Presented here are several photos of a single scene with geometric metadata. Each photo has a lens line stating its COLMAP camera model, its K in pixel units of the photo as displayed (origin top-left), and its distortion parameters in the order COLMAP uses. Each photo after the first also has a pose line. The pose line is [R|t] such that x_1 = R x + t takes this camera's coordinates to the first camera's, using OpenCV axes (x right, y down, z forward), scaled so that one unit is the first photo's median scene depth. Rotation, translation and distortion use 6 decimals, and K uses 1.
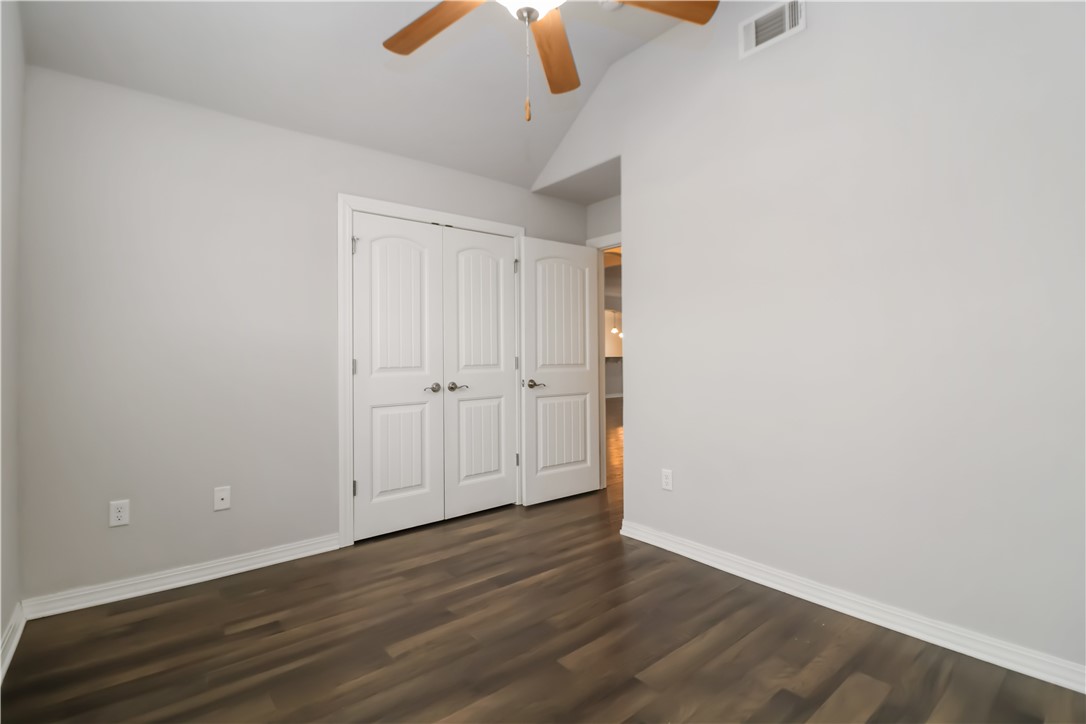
lens RADIAL K [[510.8, 0, 553.1], [0, 510.8, 351.3], [0, 0, 1]] dist [0.001782, -0.011763]
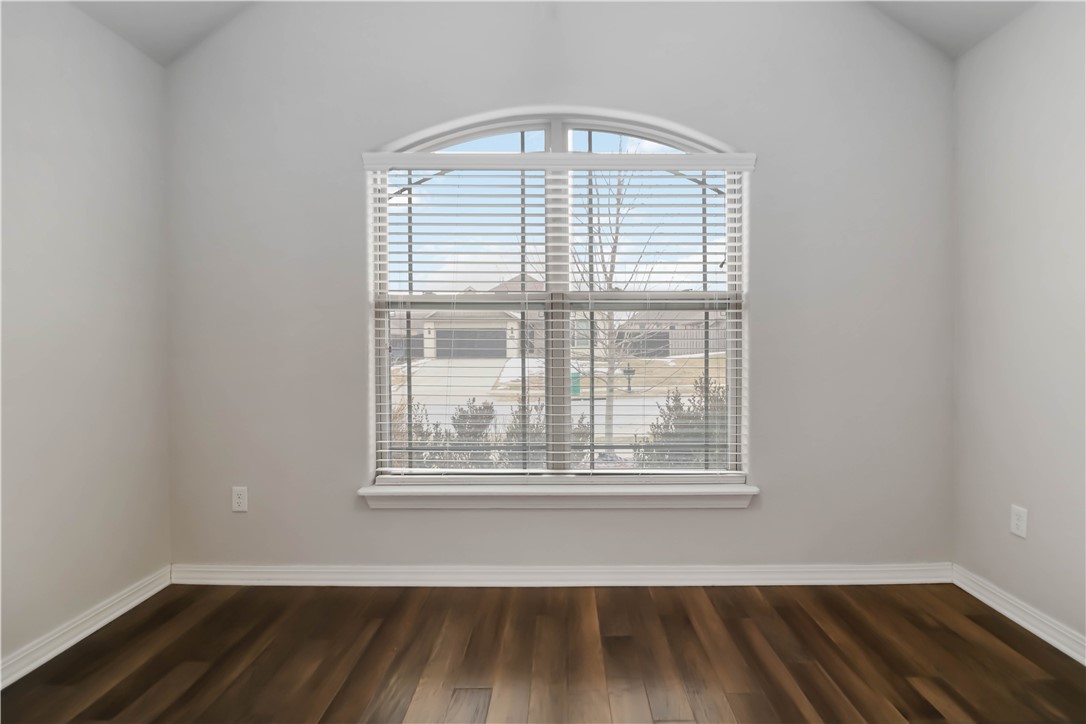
lens RADIAL K [[510.8, 0, 553.1], [0, 510.8, 351.3], [0, 0, 1]] dist [0.001782, -0.011763]
pose [[-0.643510, 0.026328, -0.764985, 0.365357], [0.013346, 0.999642, 0.023177, 0.004196], [0.765322, 0.004705, -0.643631, 1.179913]]
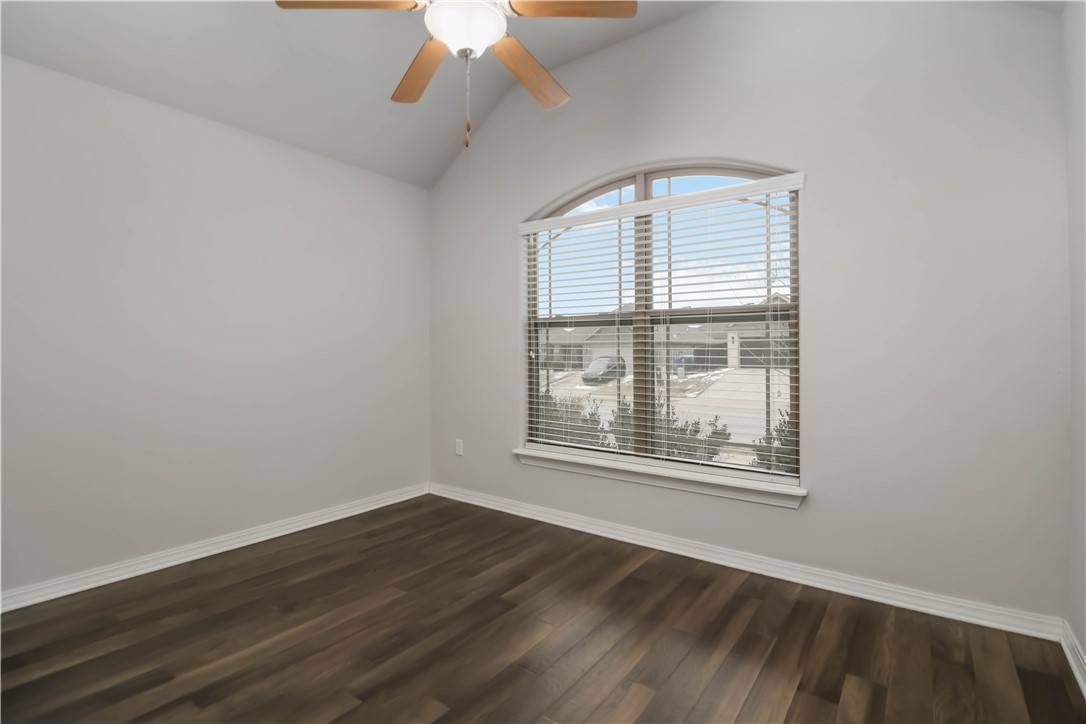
lens RADIAL K [[510.8, 0, 553.1], [0, 510.8, 351.3], [0, 0, 1]] dist [0.001782, -0.011763]
pose [[-0.969531, 0.011028, -0.244722, 0.041322], [0.012081, 0.999923, -0.002802, 0.013684], [0.244672, -0.005673, -0.969589, 1.858588]]
